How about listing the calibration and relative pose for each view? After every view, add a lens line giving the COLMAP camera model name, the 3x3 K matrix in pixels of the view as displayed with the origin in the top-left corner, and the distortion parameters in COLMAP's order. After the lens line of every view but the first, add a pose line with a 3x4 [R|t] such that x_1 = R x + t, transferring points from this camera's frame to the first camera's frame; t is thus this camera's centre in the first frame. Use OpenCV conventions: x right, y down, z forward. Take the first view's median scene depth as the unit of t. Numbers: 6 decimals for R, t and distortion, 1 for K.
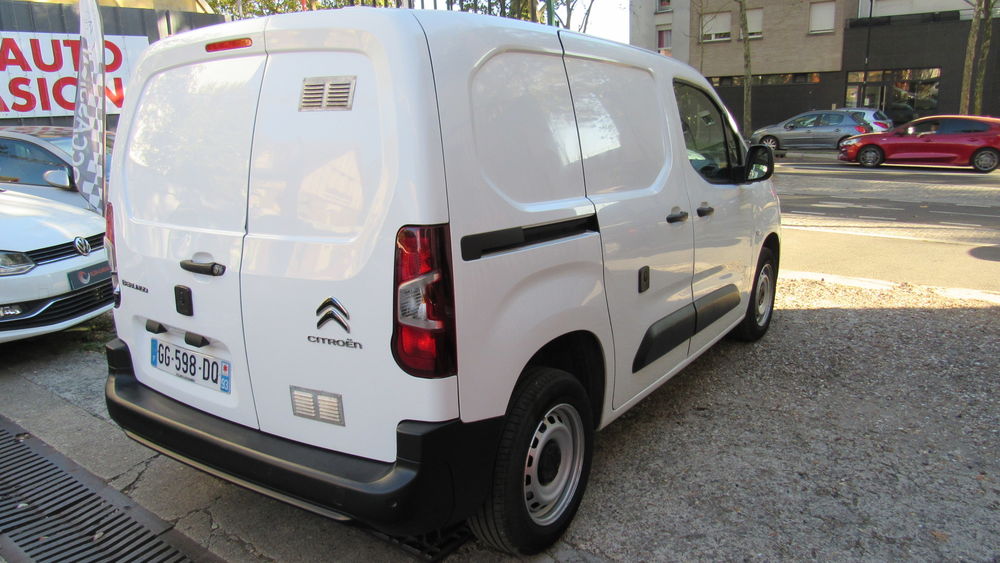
lens RADIAL K [[717.9, 0, 501.2], [0, 717.9, 286.4], [0, 0, 1]] dist [-0.032081, 0.010413]
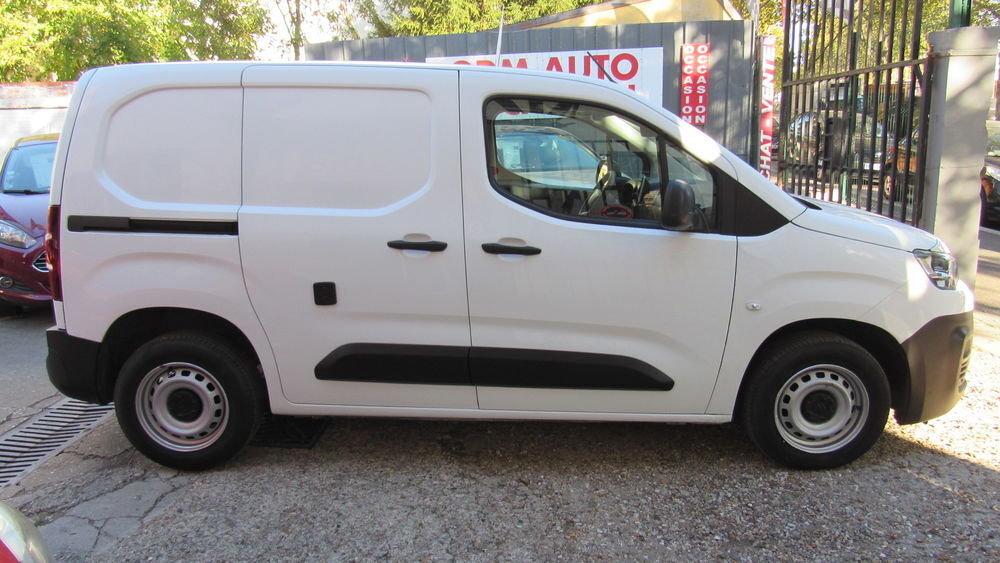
lens RADIAL K [[717.9, 0, 501.2], [0, 717.9, 286.4], [0, 0, 1]] dist [-0.032081, 0.010413]
pose [[0.541382, 0.201155, -0.816359, 0.403517], [-0.196608, 0.974327, 0.109695, -0.062841], [0.817466, 0.101116, 0.567031, 0.209084]]
